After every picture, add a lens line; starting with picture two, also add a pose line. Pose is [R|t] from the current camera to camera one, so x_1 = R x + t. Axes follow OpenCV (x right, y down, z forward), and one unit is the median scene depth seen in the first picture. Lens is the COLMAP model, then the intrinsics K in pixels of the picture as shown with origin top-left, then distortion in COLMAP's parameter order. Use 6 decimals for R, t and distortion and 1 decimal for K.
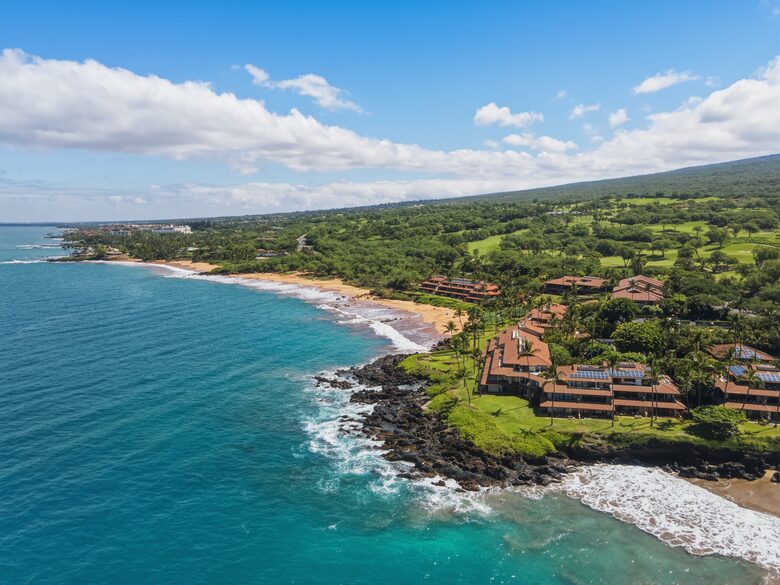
lens RADIAL K [[567.1, 0, 390.0], [0, 567.1, 292.5], [0, 0, 1]] dist [0.067618, 0.003526]
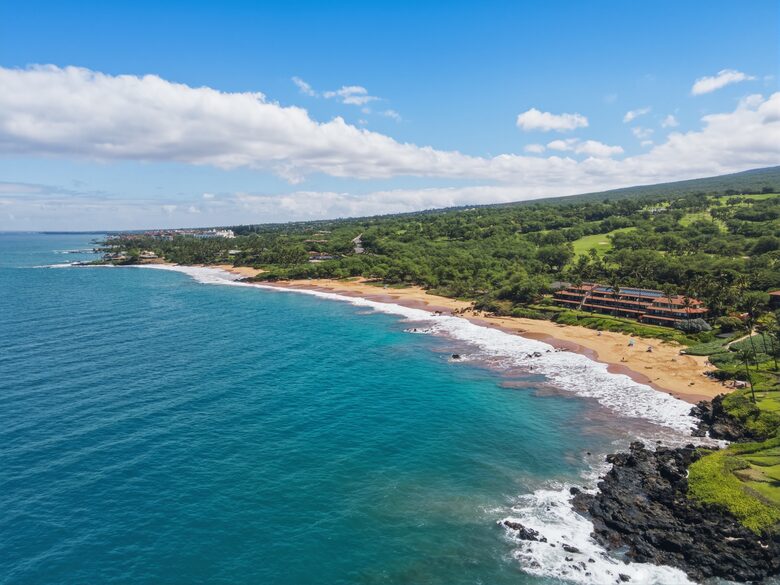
lens RADIAL K [[567.1, 0, 390.0], [0, 567.1, 292.5], [0, 0, 1]] dist [0.067618, 0.003526]
pose [[0.997687, 0.004966, -0.067791, -0.032216], [-0.005914, 0.999888, -0.013783, -0.002245], [0.067715, 0.014152, 0.997604, 0.097362]]
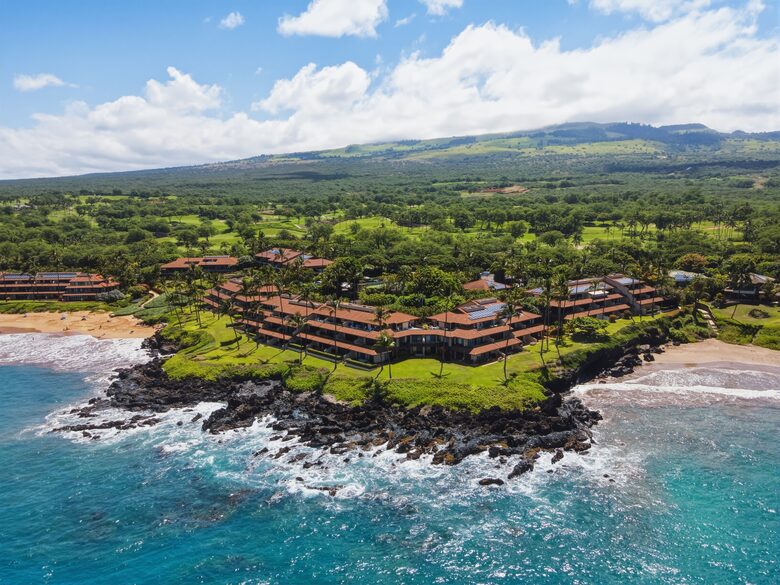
lens RADIAL K [[567.1, 0, 390.0], [0, 567.1, 292.5], [0, 0, 1]] dist [0.067618, 0.003526]
pose [[0.582183, -0.109005, 0.805717, -0.062449], [0.120275, 0.991616, 0.047248, 0.005935], [-0.804112, 0.069401, 0.590413, 0.073059]]
